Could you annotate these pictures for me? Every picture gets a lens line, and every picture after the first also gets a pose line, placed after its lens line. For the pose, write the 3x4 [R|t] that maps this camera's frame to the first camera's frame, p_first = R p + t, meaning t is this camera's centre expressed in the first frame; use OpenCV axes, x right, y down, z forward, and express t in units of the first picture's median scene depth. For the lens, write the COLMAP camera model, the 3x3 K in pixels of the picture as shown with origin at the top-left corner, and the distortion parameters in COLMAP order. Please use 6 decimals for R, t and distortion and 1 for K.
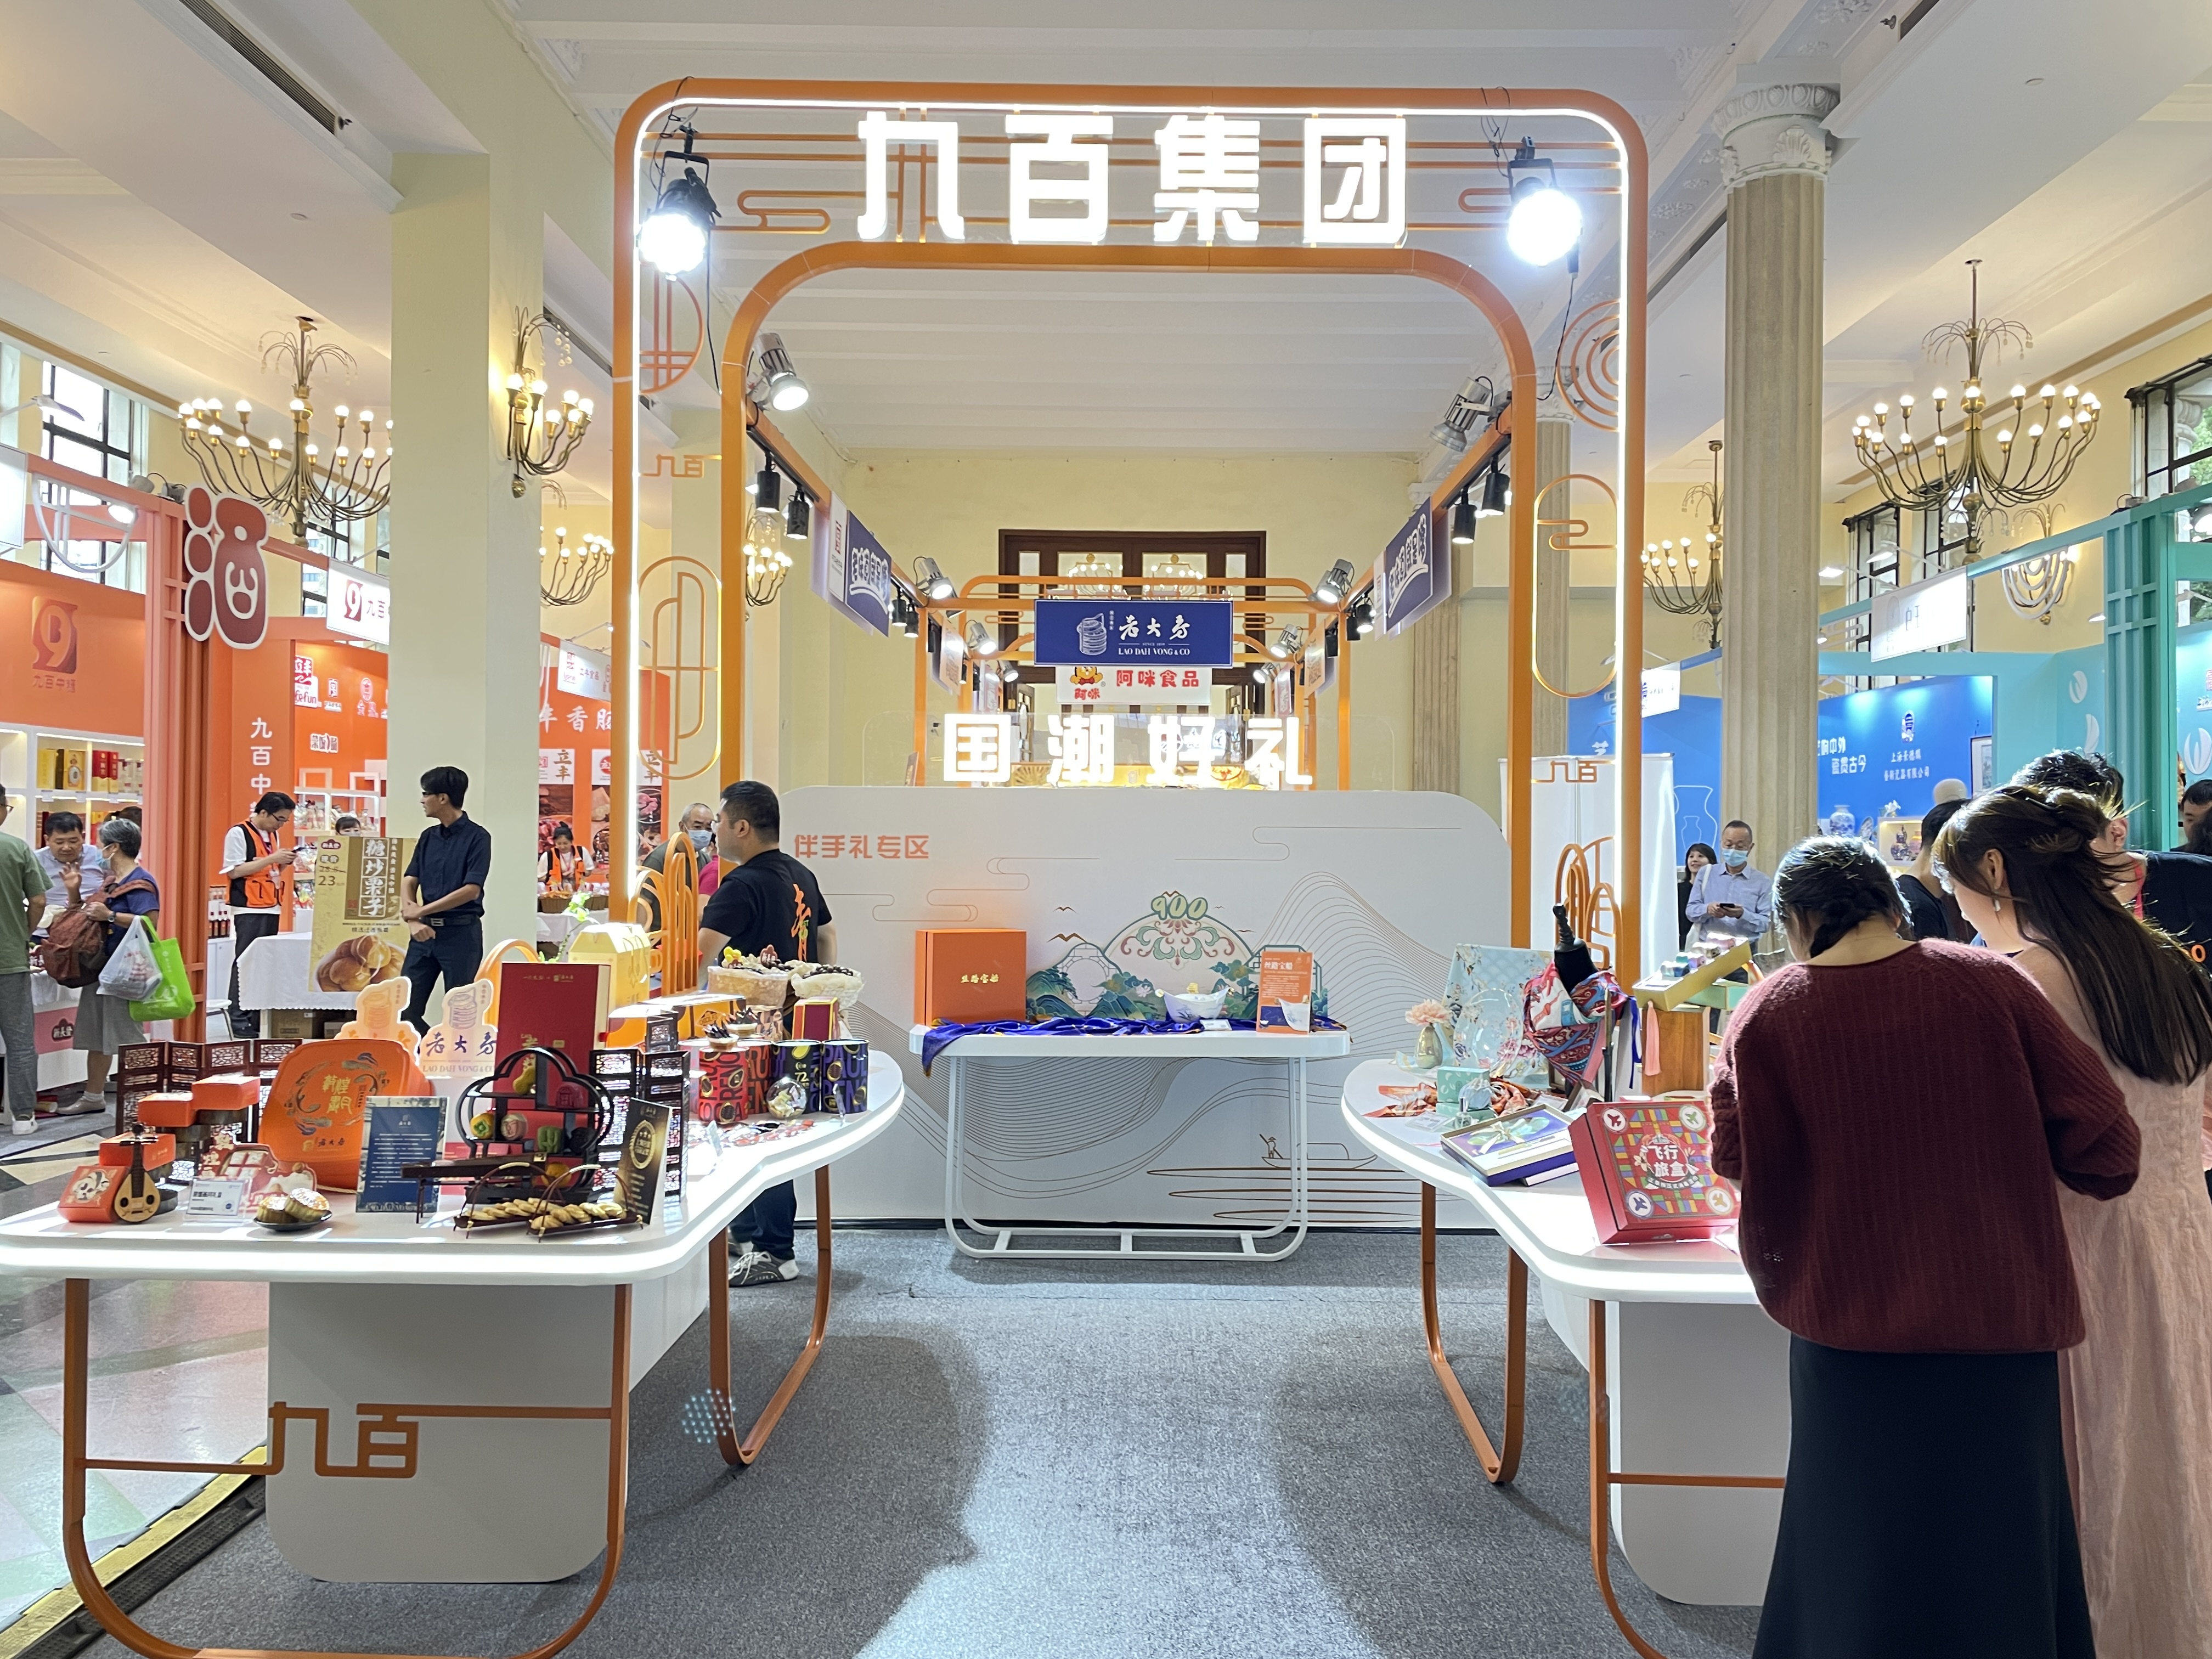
lens RADIAL K [[1701.6, 0, 1107.9], [0, 1701.6, 830.6], [0, 0, 1]] dist [0.013403, 0.004822]
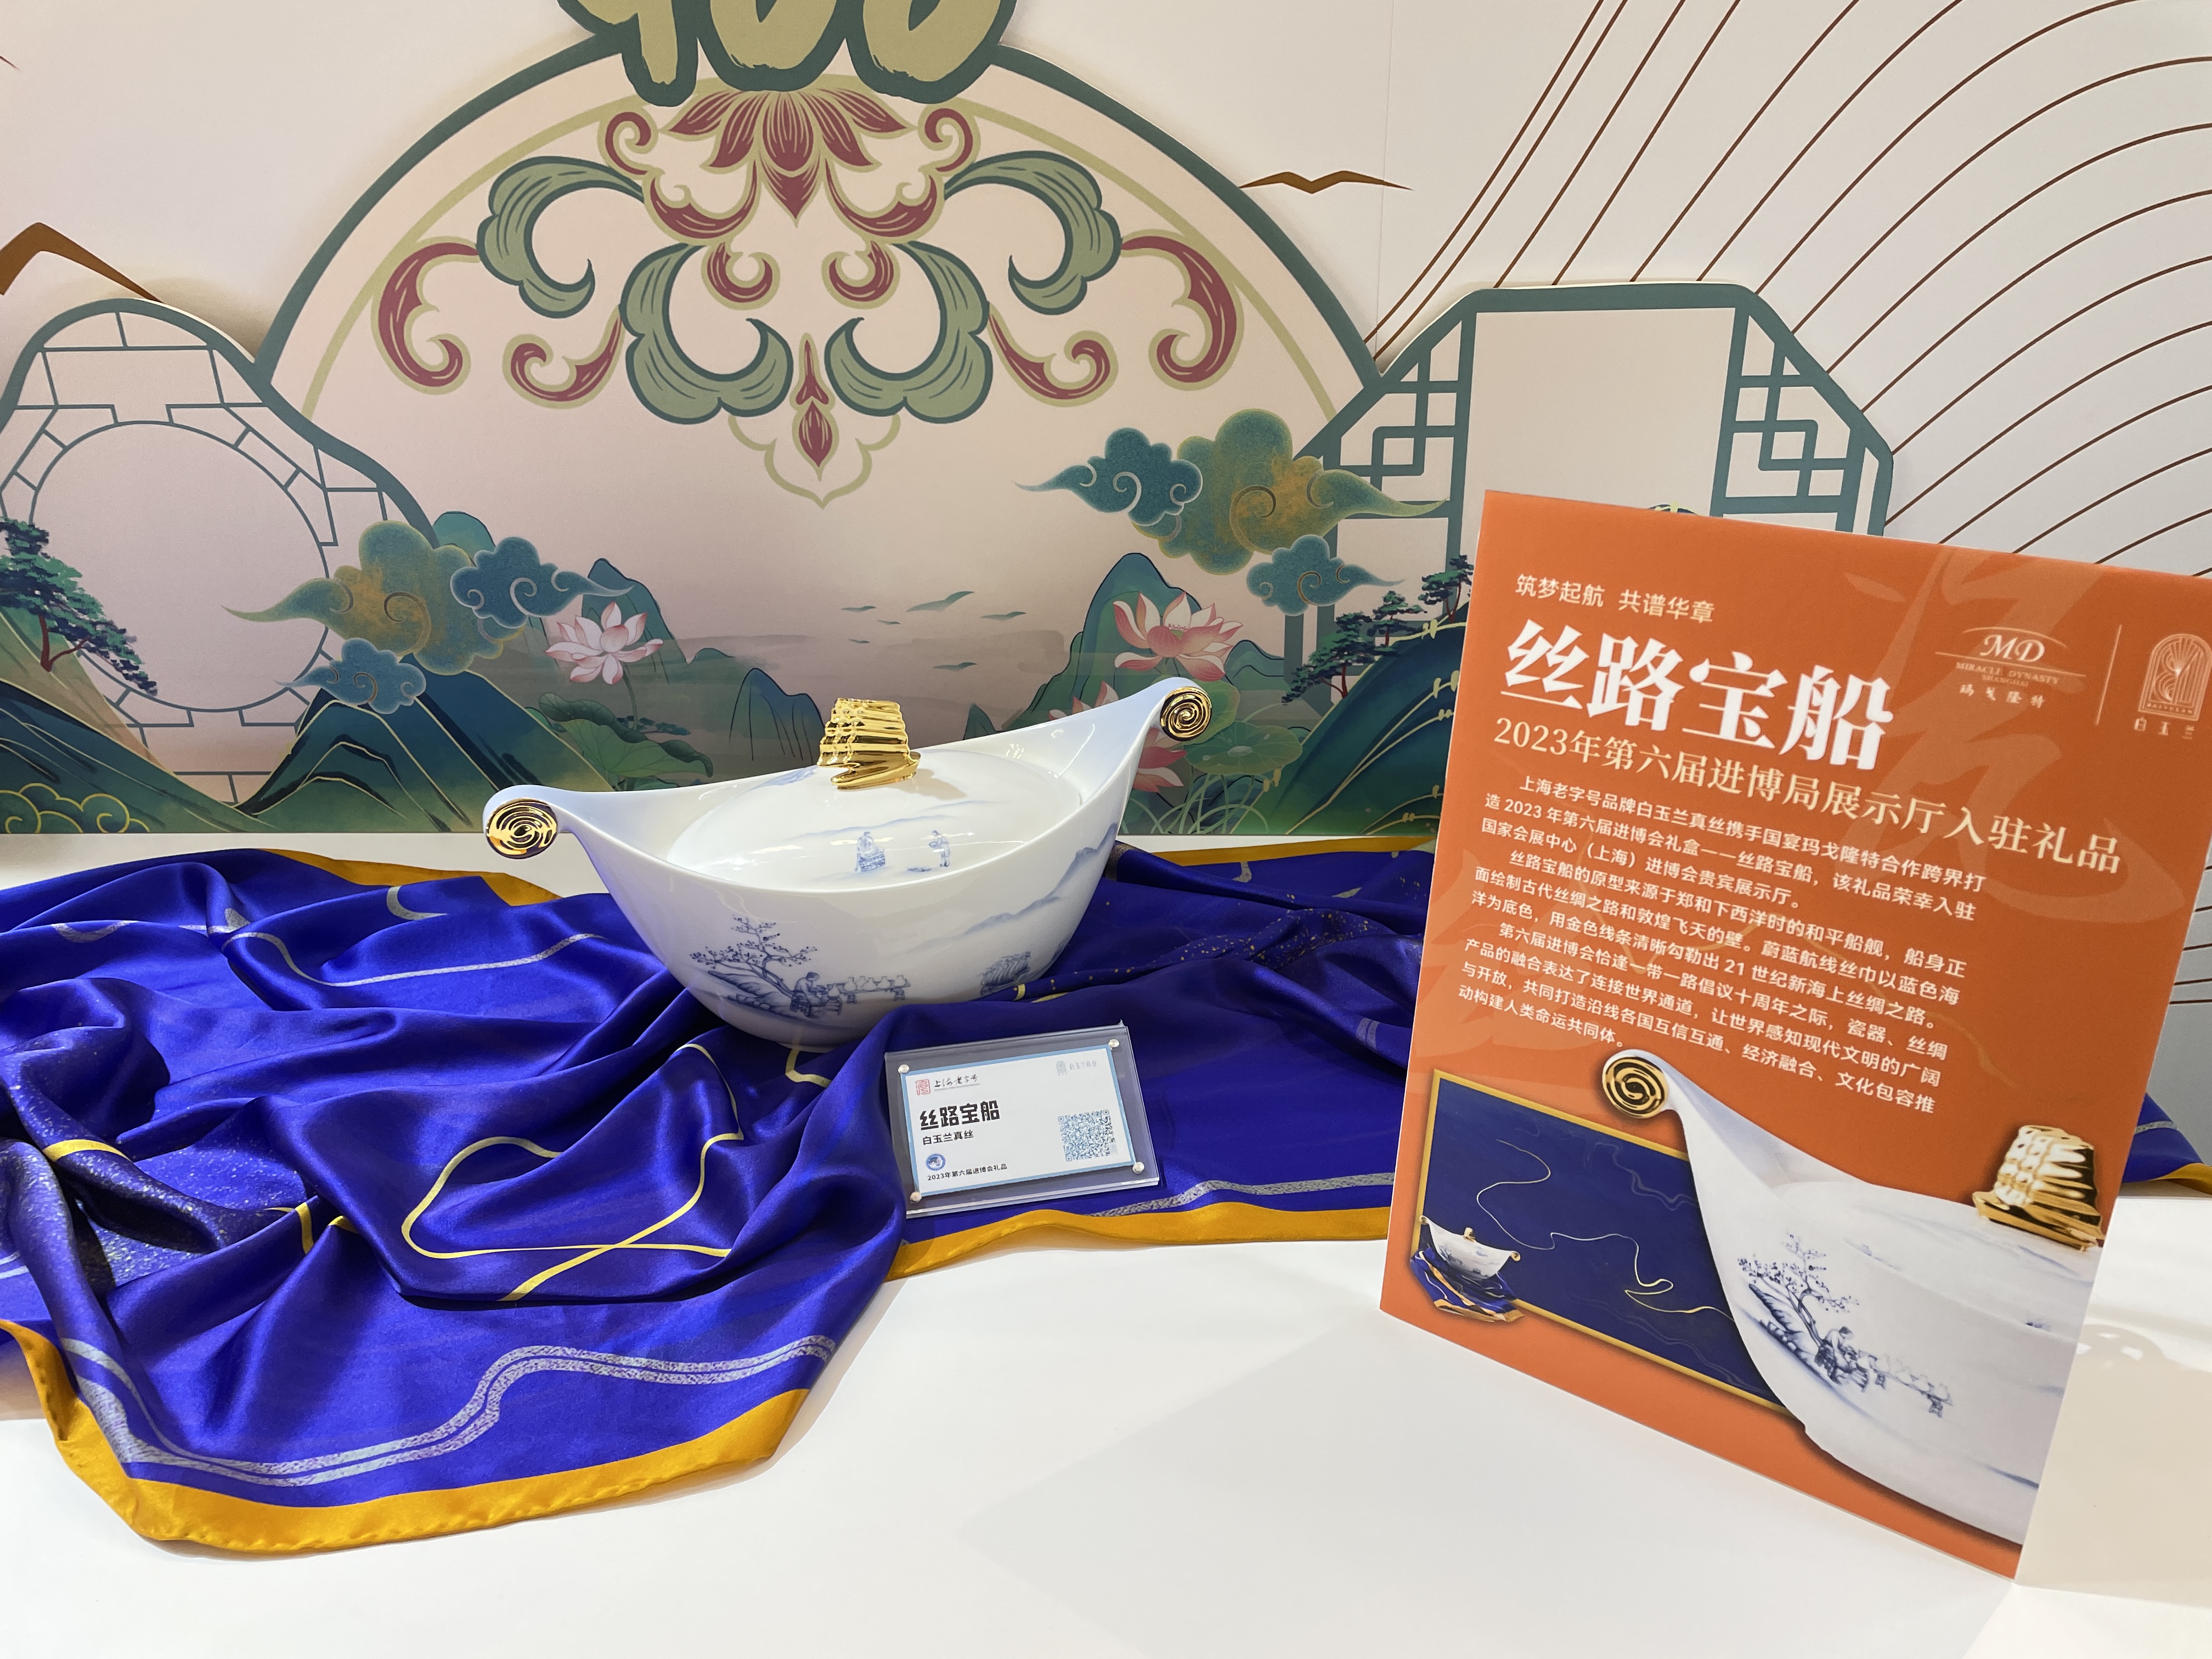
lens RADIAL K [[1701.6, 0, 1109.0], [0, 1701.6, 826.3], [0, 0, 1]] dist [0.013403, 0.004822]
pose [[0.998075, 0.004225, -0.061873, 0.072923], [0.023514, 0.897402, 0.440587, 0.045720], [0.057387, -0.441194, 0.895575, 0.865875]]
